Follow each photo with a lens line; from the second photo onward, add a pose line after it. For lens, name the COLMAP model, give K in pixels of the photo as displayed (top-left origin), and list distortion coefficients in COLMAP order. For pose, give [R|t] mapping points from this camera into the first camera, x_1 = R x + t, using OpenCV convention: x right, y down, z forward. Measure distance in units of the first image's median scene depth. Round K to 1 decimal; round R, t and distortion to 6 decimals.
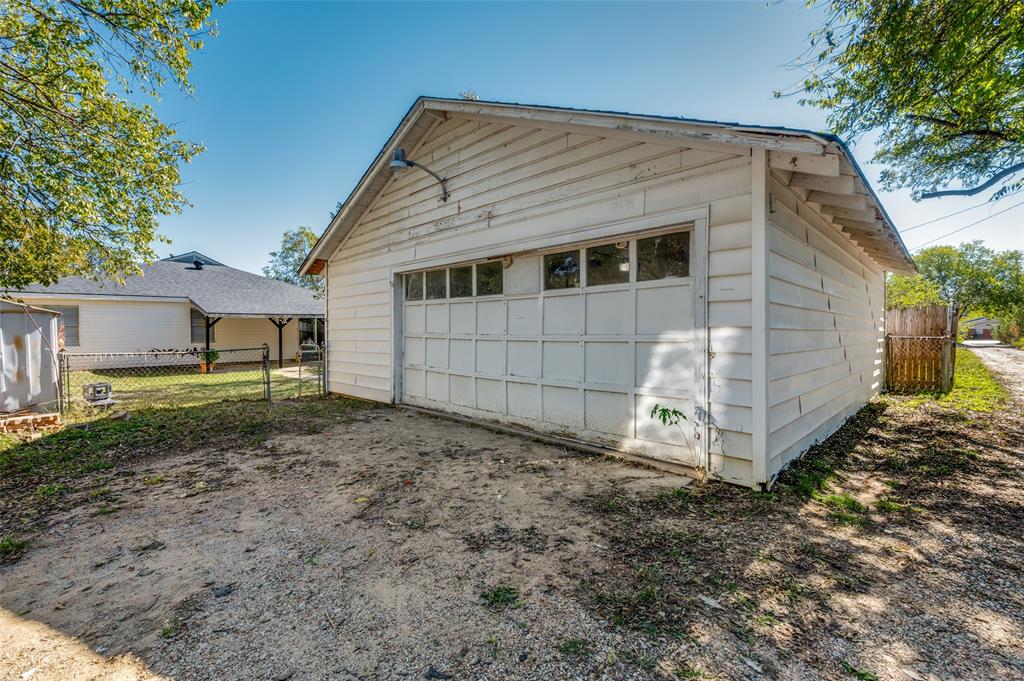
lens RADIAL K [[438.5, 0, 516.8], [0, 438.5, 336.5], [0, 0, 1]] dist [0.001028, 0.000383]
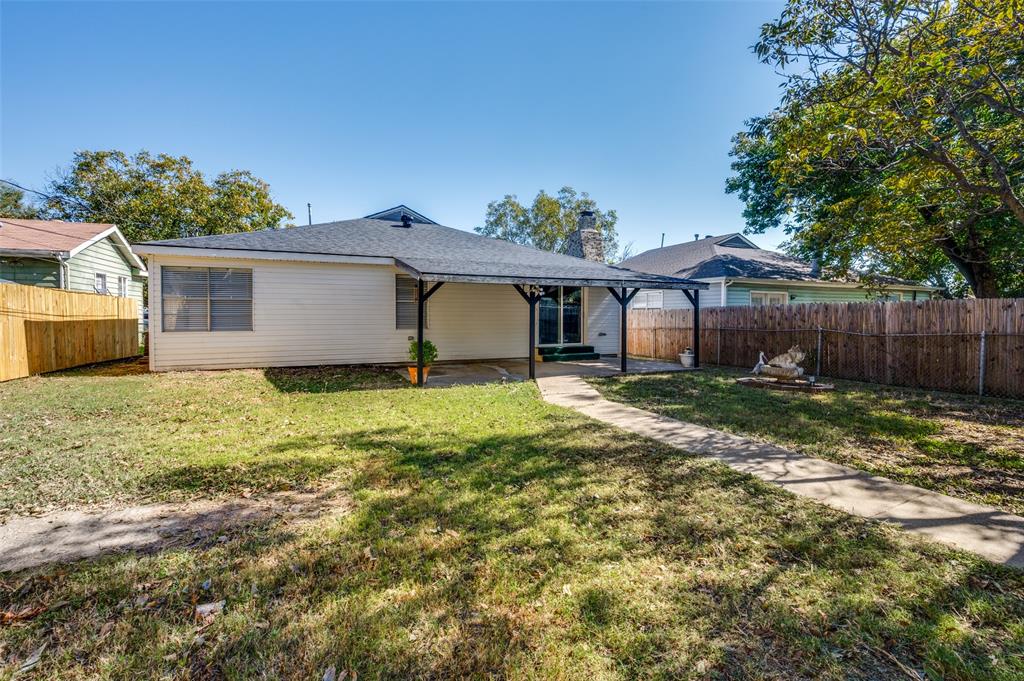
lens RADIAL K [[438.5, 0, 516.8], [0, 438.5, 336.5], [0, 0, 1]] dist [0.001028, 0.000383]
pose [[0.928464, 0.017663, -0.371003, -0.354401], [-0.008937, 0.999642, 0.025226, 0.008363], [0.371315, -0.020106, 0.928289, 0.487346]]
